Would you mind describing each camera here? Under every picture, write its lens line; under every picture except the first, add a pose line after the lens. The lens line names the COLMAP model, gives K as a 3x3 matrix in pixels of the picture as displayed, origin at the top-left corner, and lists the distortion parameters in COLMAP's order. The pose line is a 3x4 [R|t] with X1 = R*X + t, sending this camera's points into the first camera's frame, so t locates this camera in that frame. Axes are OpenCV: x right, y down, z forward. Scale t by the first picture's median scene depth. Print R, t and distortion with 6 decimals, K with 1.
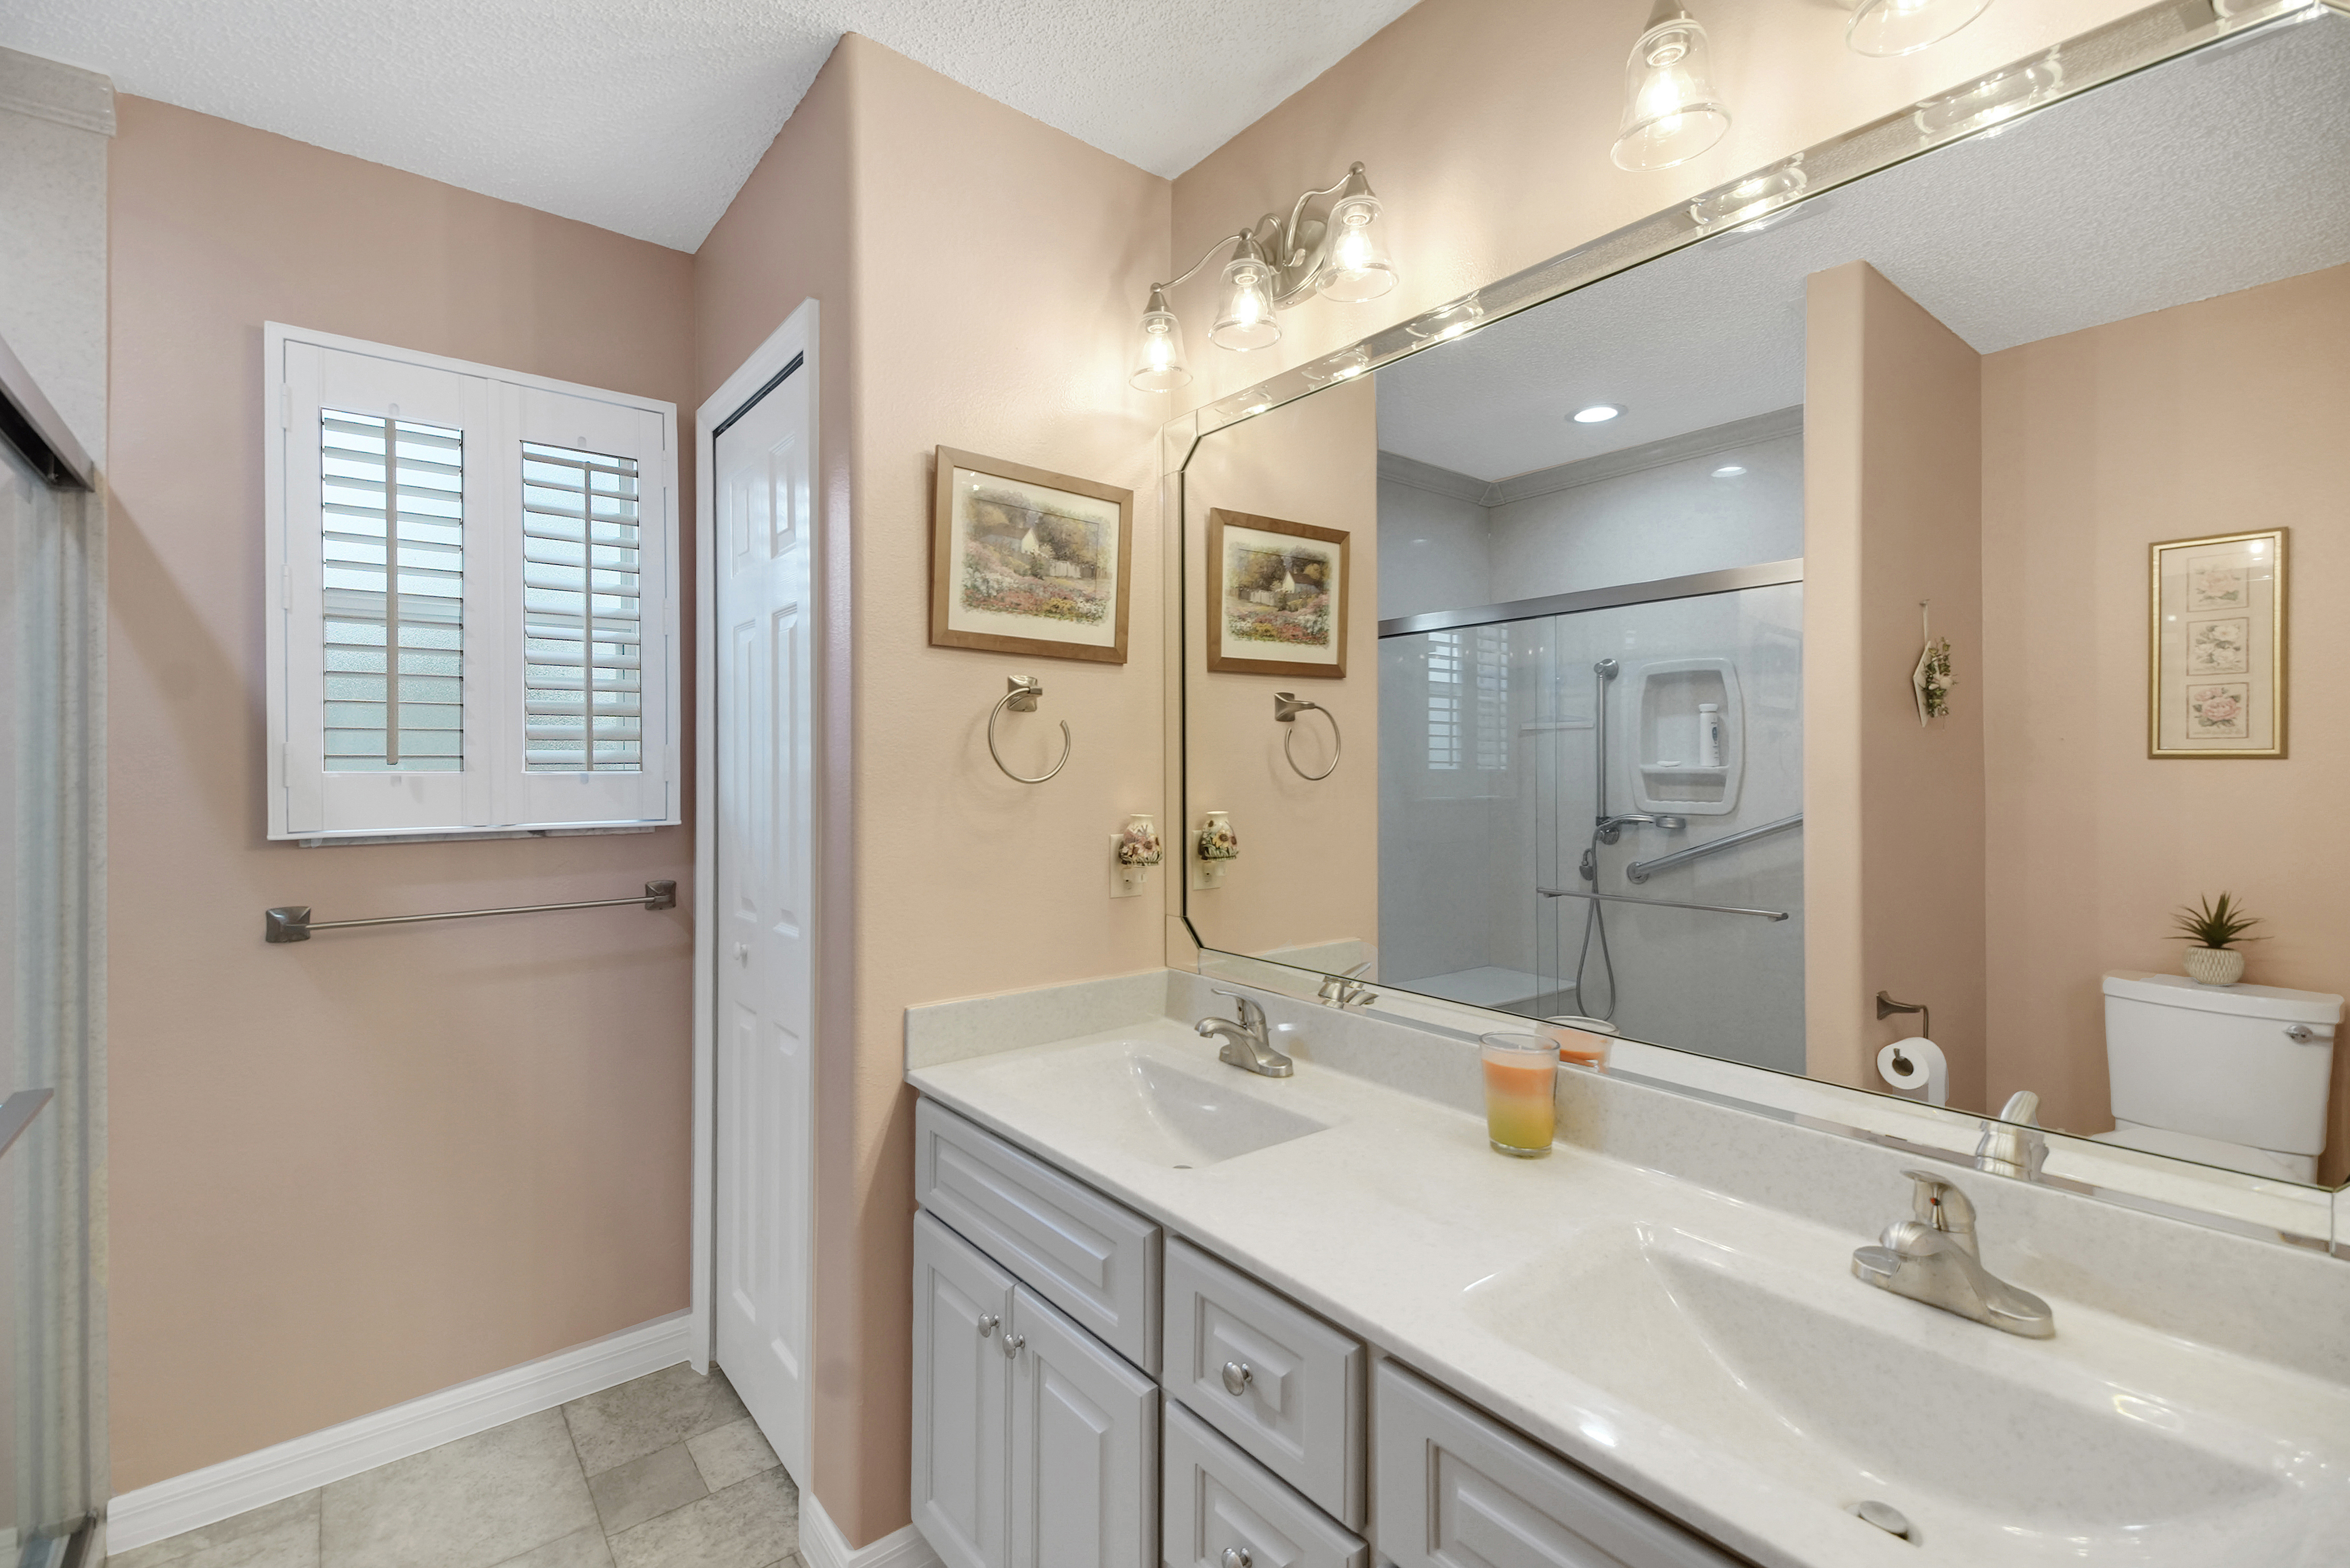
lens RADIAL K [[1049.4, 0, 1173.2], [0, 1049.4, 779.3], [0, 0, 1]] dist [0.031414, -0.001006]
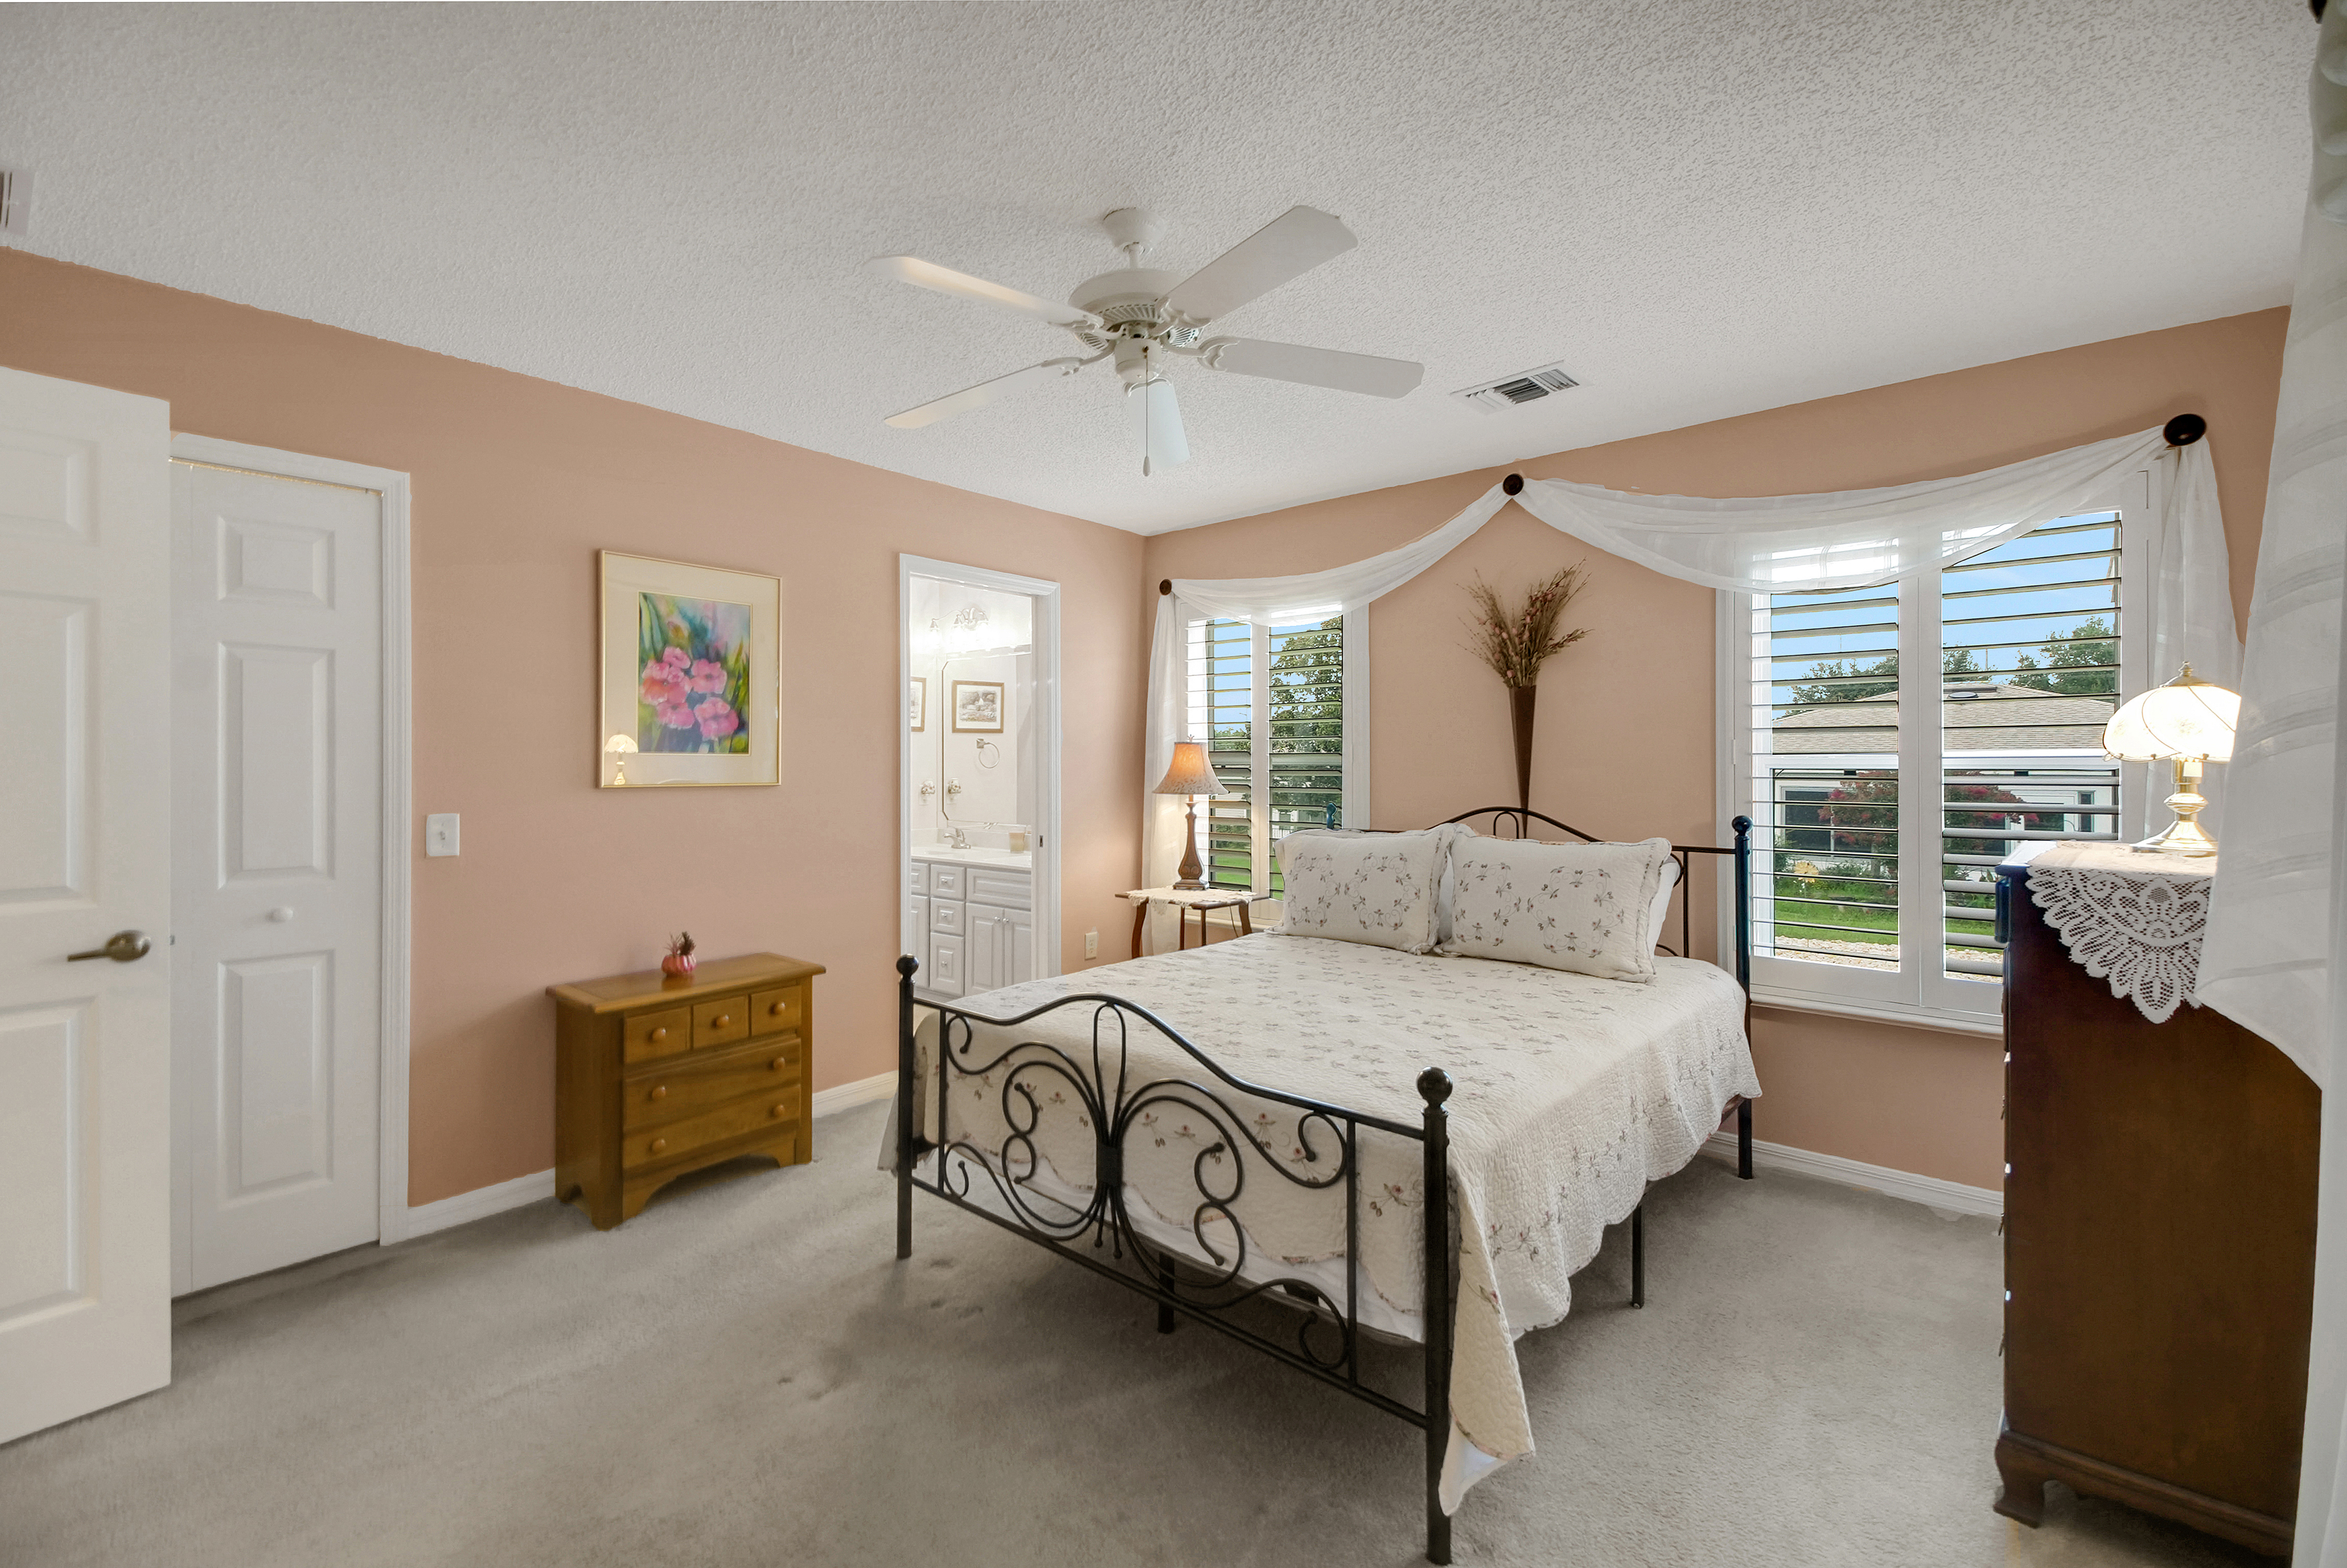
lens RADIAL K [[1048.1, 0, 1181.2], [0, 1048.1, 776.9], [0, 0, 1]] dist [0.031414, -0.001006]
pose [[0.982990, 0.000600, 0.183658, 0.124497], [-0.002132, 0.999965, 0.008141, 0.000665], [-0.183647, -0.008394, 0.982956, -2.070025]]
